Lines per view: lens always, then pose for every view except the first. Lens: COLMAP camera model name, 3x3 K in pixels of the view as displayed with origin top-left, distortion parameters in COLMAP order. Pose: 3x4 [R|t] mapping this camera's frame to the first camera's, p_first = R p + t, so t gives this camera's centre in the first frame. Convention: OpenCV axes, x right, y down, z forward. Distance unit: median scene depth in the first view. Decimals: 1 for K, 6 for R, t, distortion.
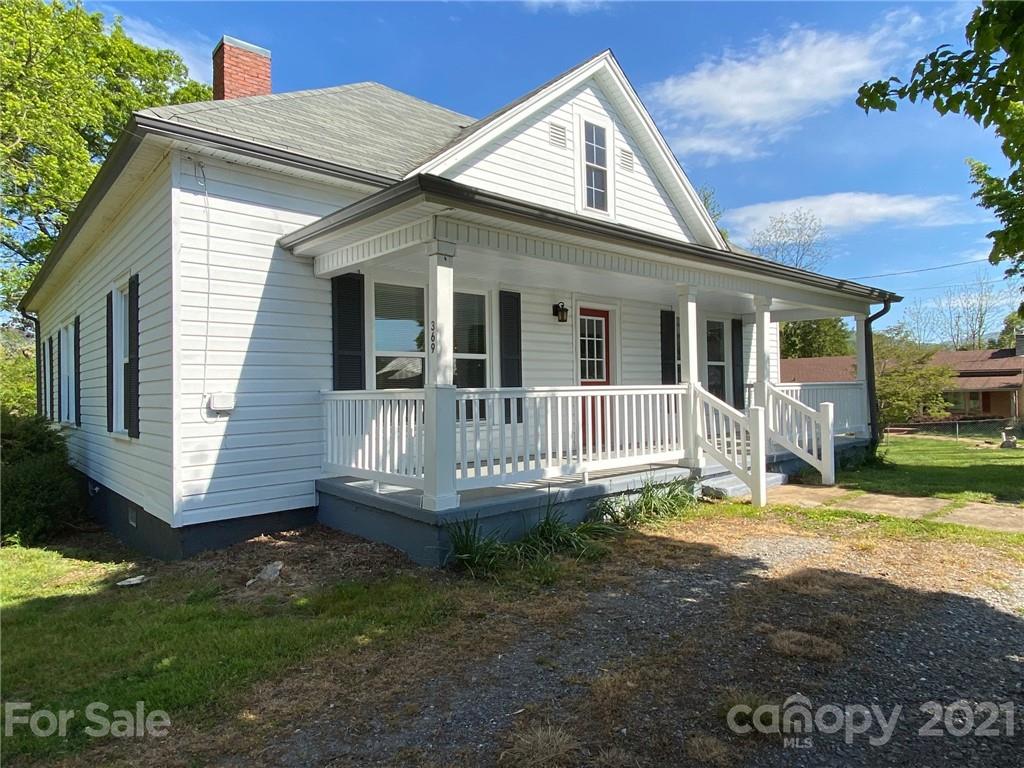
lens RADIAL K [[417.7, 0, 512.0], [0, 417.7, 384.0], [0, 0, 1]] dist [0.029361, -0.027349]
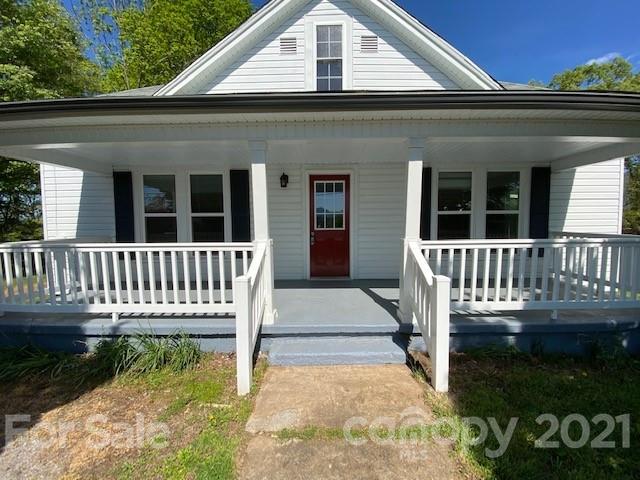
lens RADIAL K [[261.0, 0, 320.0], [0, 261.0, 240.0], [0, 0, 1]] dist [0.029361, -0.027349]
pose [[0.846623, 0.017489, -0.531905, 0.618366], [-0.005160, 0.999683, 0.024655, -0.000732], [0.532168, -0.018129, 0.846445, 0.326018]]
